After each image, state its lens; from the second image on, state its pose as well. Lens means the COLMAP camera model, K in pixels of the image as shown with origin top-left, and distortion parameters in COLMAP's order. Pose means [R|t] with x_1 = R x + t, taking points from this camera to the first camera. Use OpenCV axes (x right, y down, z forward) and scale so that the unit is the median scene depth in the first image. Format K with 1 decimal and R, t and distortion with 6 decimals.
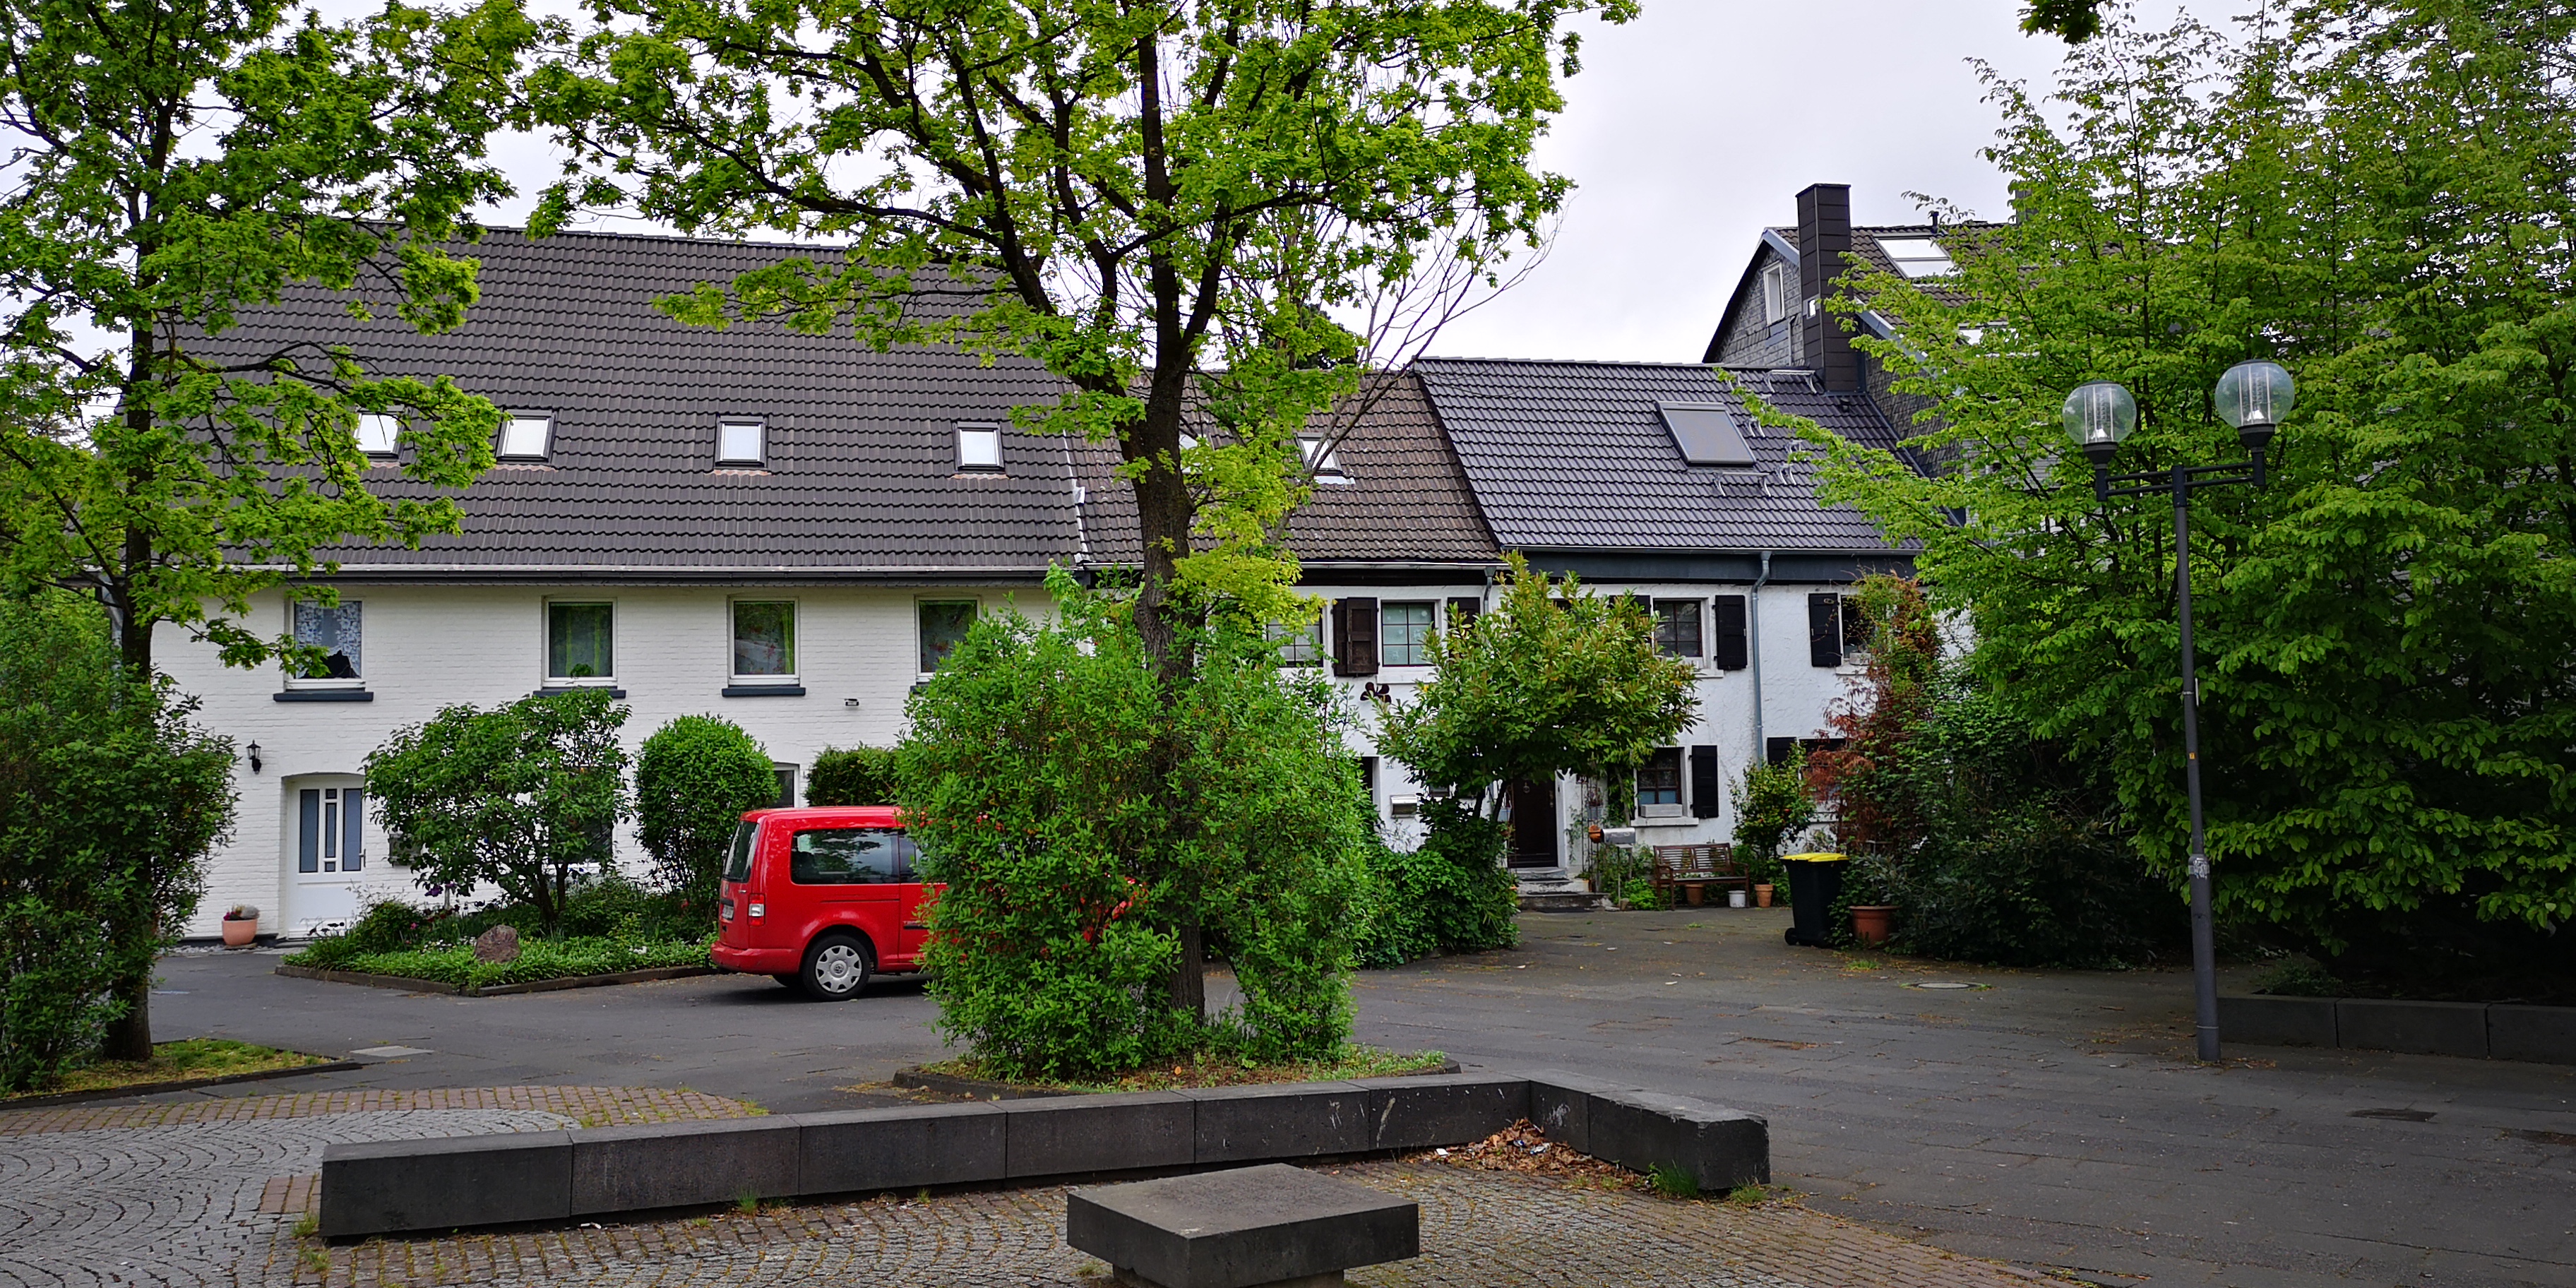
lens RADIAL K [[1912.6, 0, 1332.1], [0, 1912.6, 648.4], [0, 0, 1]] dist [0.086952, -0.073974]
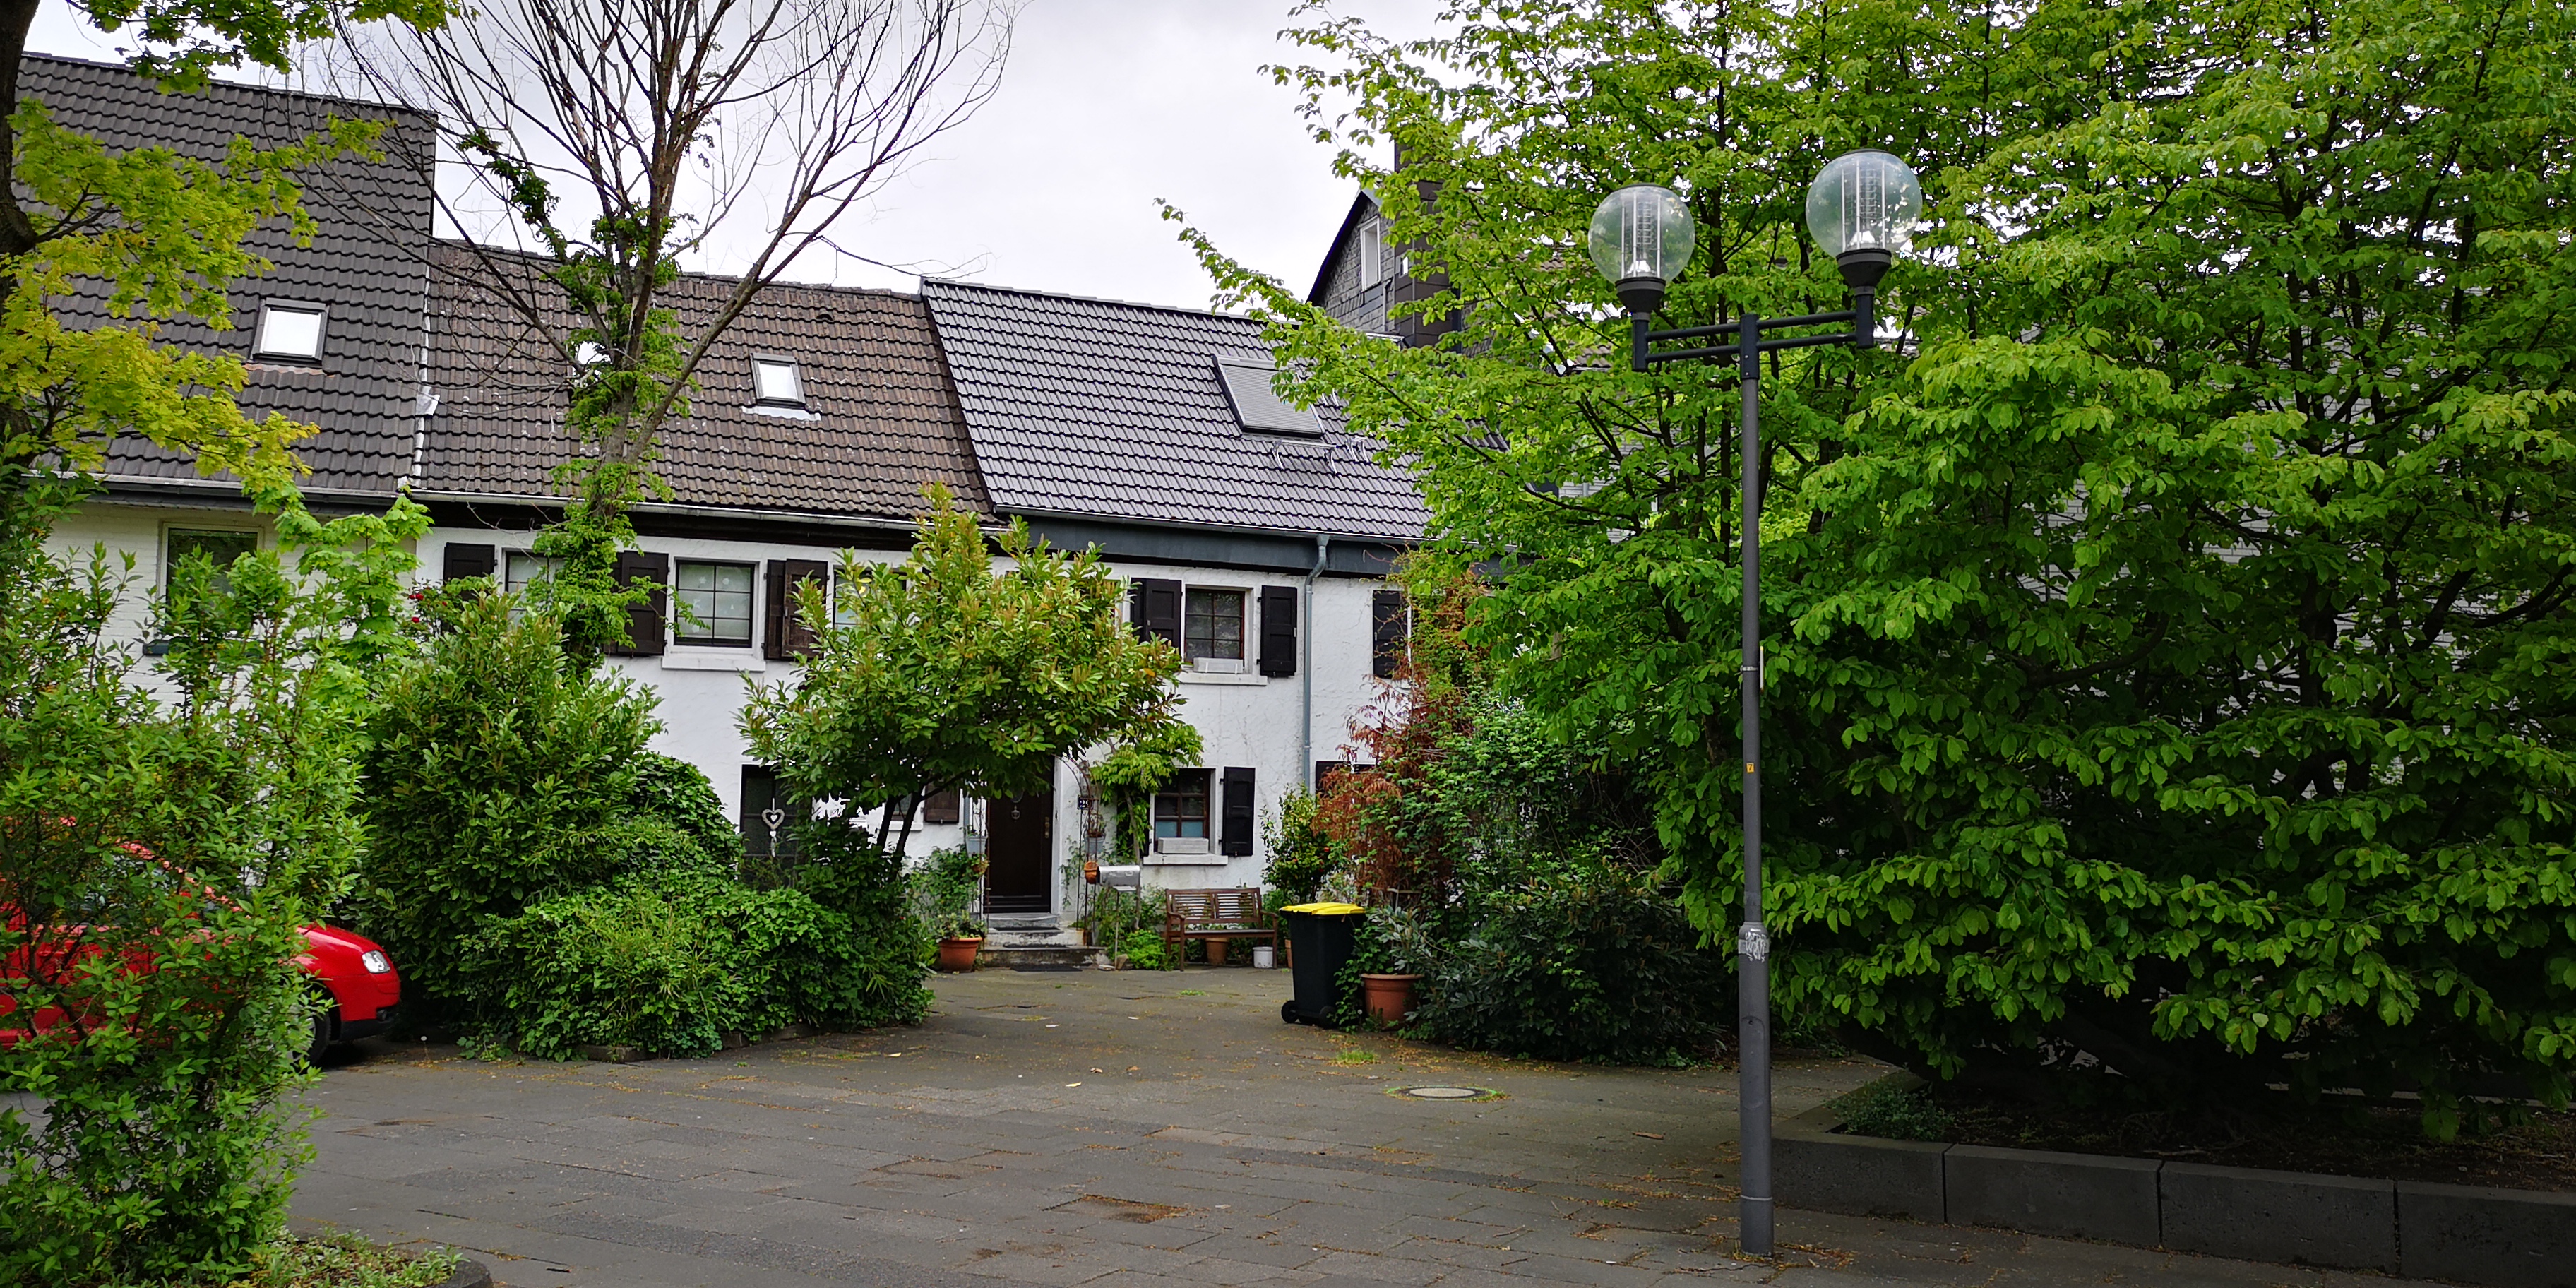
lens RADIAL K [[1912.6, 0, 1332.1], [0, 1912.6, 648.4], [0, 0, 1]] dist [0.086952, -0.073974]
pose [[0.984847, 0.049081, 0.166337, 0.130949], [-0.045658, 0.998660, -0.024347, 0.024767], [-0.167309, 0.016383, 0.985768, 0.260941]]
